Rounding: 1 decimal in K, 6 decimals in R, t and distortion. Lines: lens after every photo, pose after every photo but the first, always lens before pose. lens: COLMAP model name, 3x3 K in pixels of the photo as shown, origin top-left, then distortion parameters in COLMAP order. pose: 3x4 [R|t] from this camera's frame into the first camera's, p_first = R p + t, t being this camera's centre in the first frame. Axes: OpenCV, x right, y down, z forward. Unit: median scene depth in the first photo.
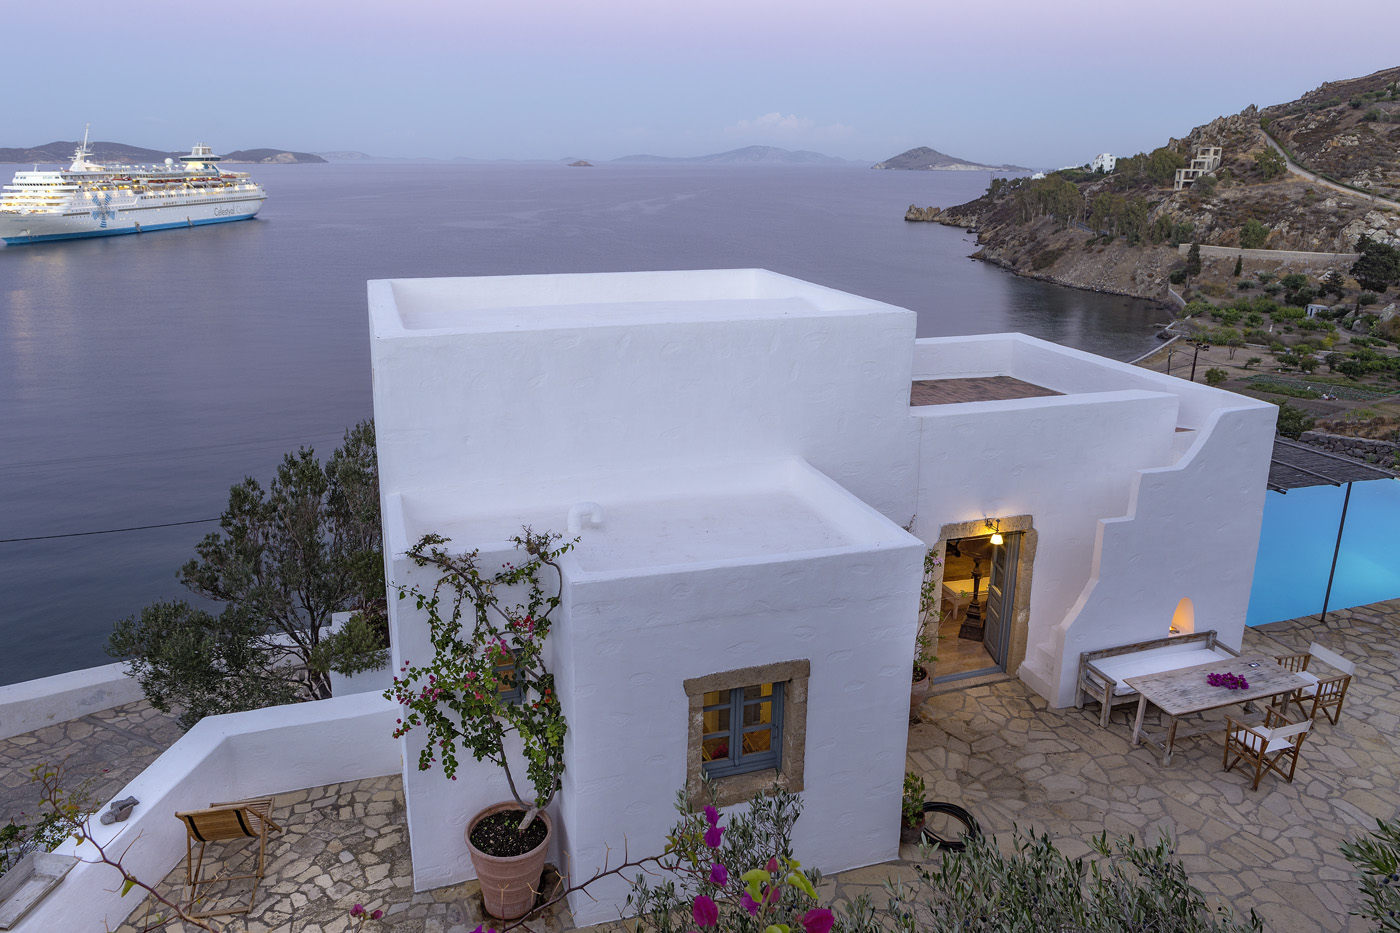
lens RADIAL K [[1011.6, 0, 608.2], [0, 1011.6, 409.7], [0, 0, 1]] dist [-0.029389, 0.026261]
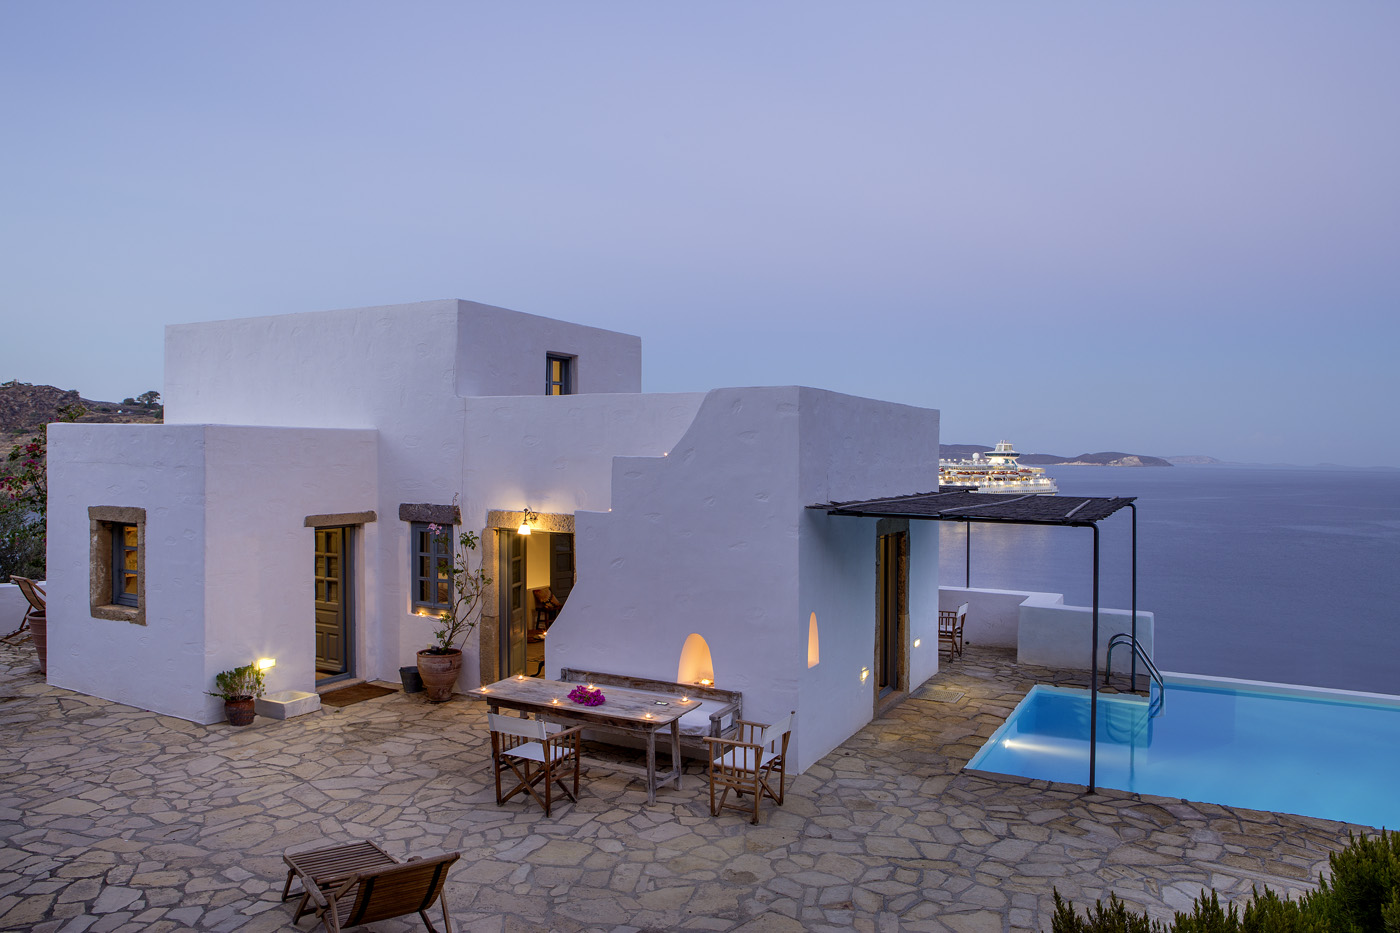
lens RADIAL K [[968.5, 0, 648.9], [0, 968.5, 491.6], [0, 0, 1]] dist [-0.038035, 0.002272]
pose [[0.690214, 0.041294, -0.722426, 0.131738], [-0.204767, 0.968709, -0.140265, 0.023033], [0.694028, 0.244742, 0.677072, 0.053204]]
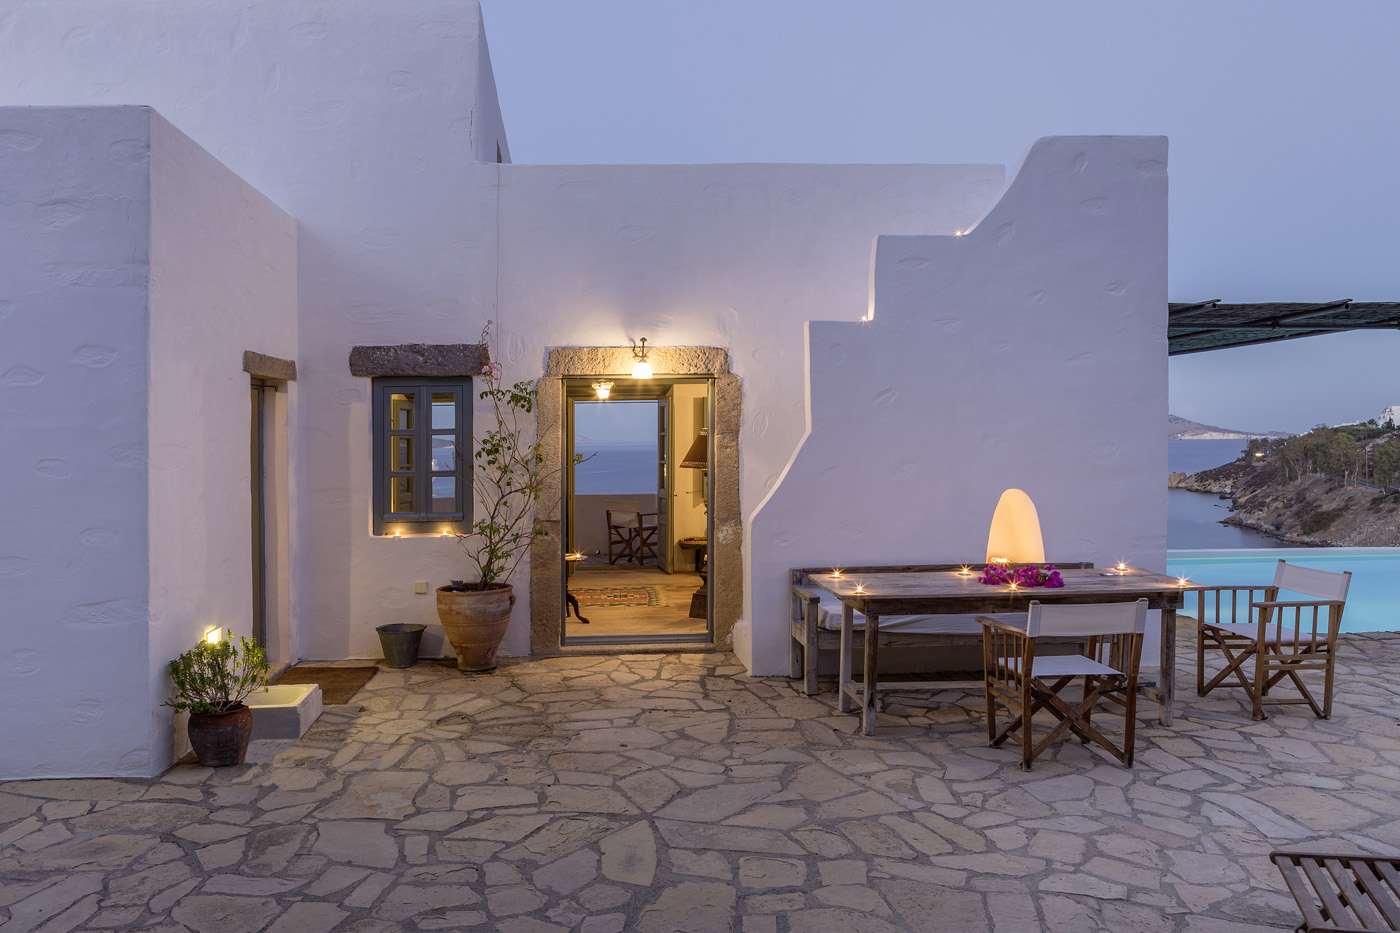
lens RADIAL K [[992.7, 0, 578.6], [0, 992.7, 487.1], [0, 0, 1]] dist [-0.010655, 0.006223]
pose [[0.964580, 0.004249, -0.263756, 0.059372], [-0.060700, 0.976614, -0.206252, 0.037252], [0.256712, 0.214956, 0.942281, 0.052787]]
